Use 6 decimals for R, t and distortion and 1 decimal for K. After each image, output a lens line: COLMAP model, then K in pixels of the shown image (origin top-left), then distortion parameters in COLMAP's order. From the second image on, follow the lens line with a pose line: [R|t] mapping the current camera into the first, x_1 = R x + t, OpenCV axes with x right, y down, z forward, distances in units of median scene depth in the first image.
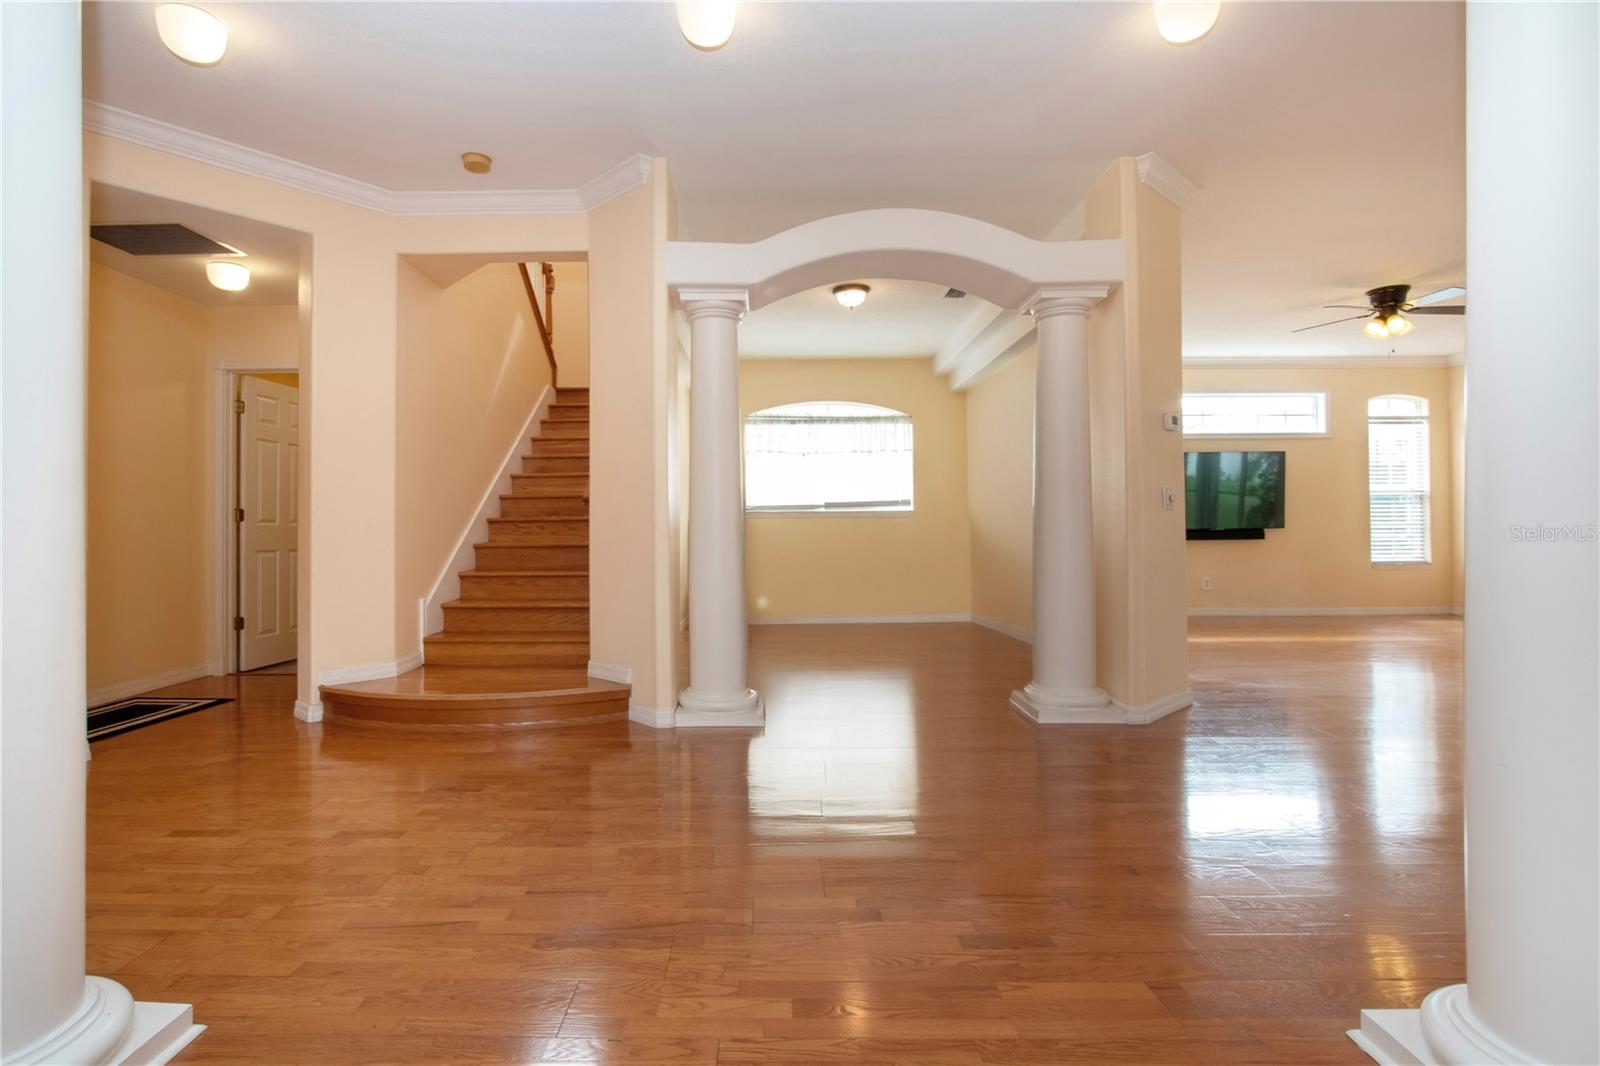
lens RADIAL K [[787.7, 0, 777.5], [0, 787.7, 517.6], [0, 0, 1]] dist [-0.012110, 0.000731]
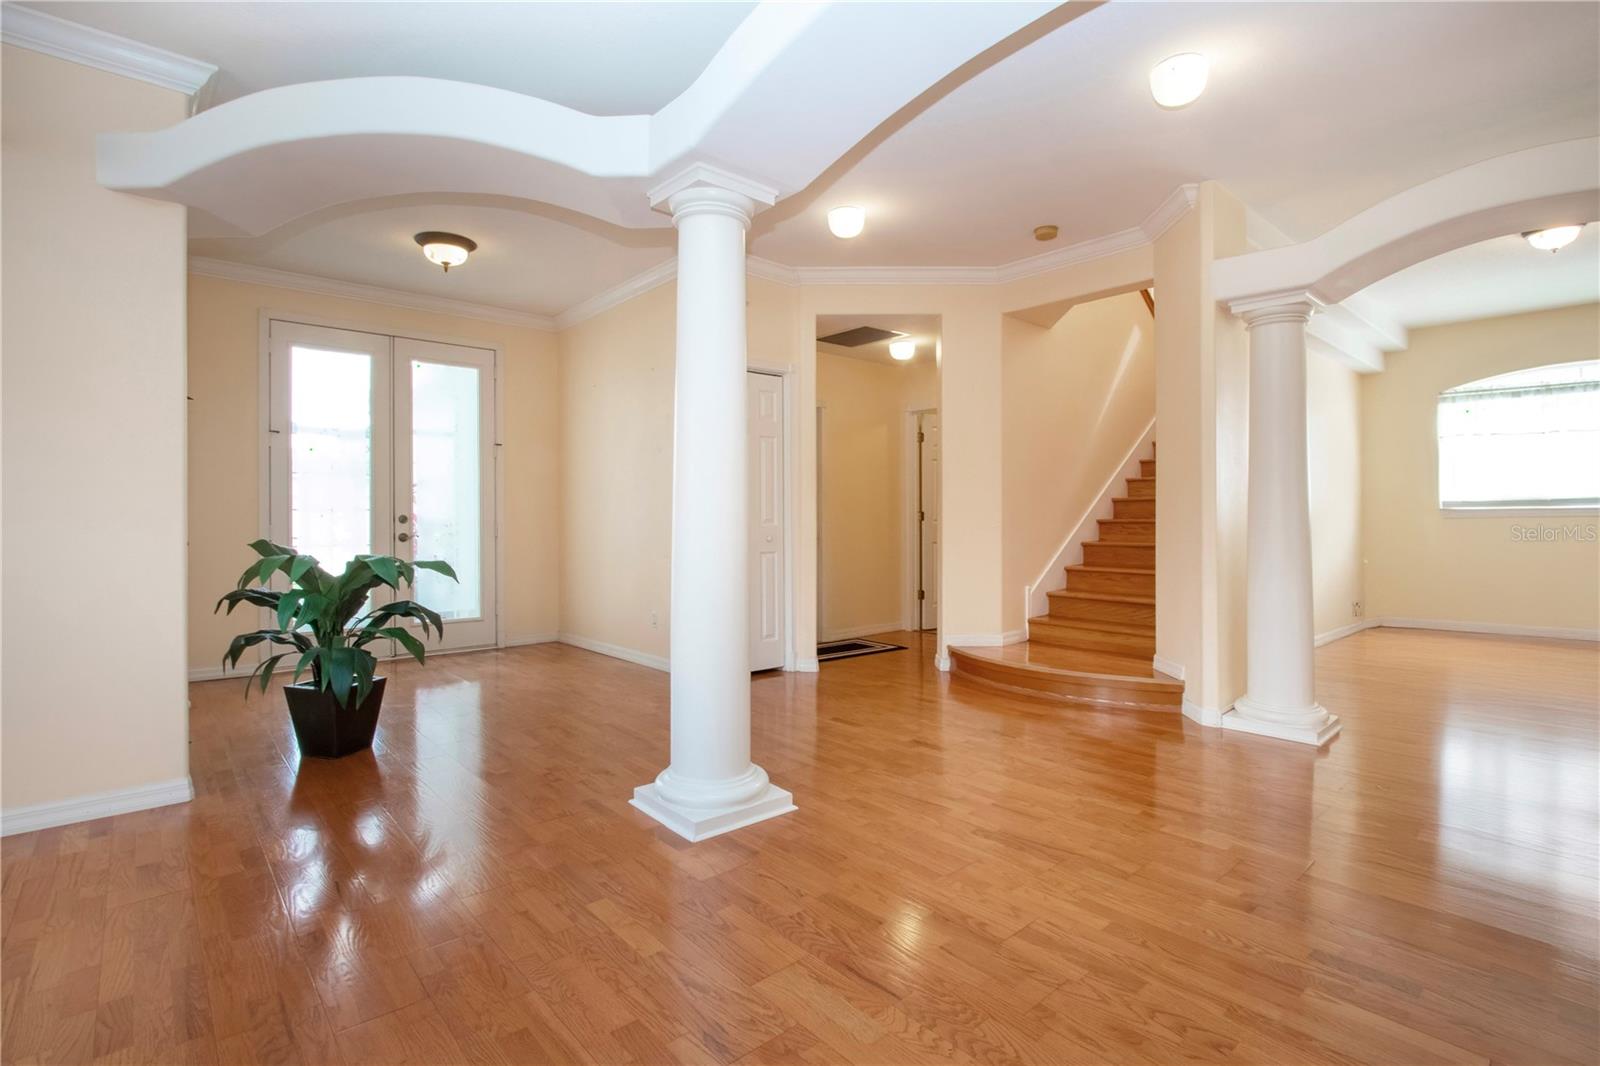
lens RADIAL K [[772.8, 0, 800.0], [0, 772.8, 533.0], [0, 0, 1]] dist [-0.010952, 0.000253]
pose [[0.666425, 0.021751, -0.745255, 0.209605], [0.005573, 0.999401, 0.034152, -0.024703], [0.745551, -0.026913, 0.665905, -0.072285]]
